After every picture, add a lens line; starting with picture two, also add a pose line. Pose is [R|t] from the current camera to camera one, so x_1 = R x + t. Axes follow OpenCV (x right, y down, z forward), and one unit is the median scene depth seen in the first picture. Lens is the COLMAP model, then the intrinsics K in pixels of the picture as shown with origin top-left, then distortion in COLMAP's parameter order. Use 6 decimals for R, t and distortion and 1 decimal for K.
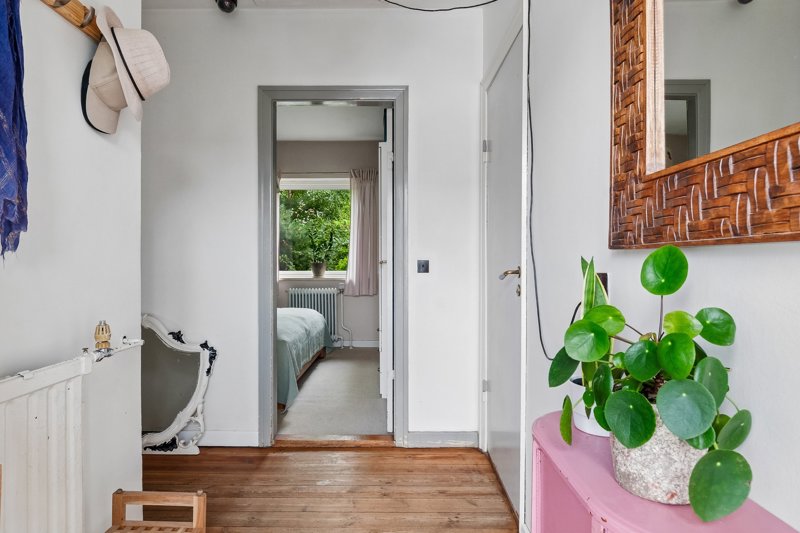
lens RADIAL K [[424.1, 0, 399.8], [0, 424.1, 263.7], [0, 0, 1]] dist [-0.002502, -0.000630]
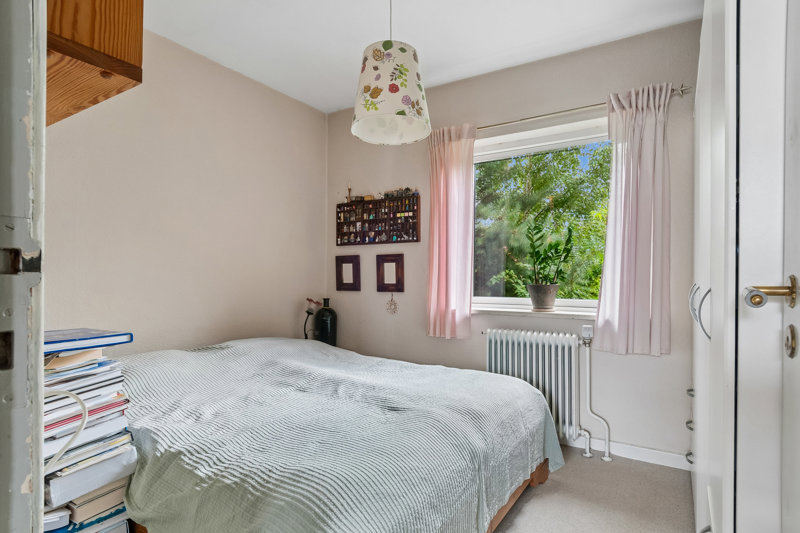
lens RADIAL K [[424.1, 0, 408.5], [0, 424.1, 283.3], [0, 0, 1]] dist [-0.002502, -0.000630]
pose [[0.849162, 0.007721, -0.528076, -0.053276], [-0.018342, 0.999721, -0.014878, 0.008546], [0.527814, 0.022320, 0.849067, 0.462395]]
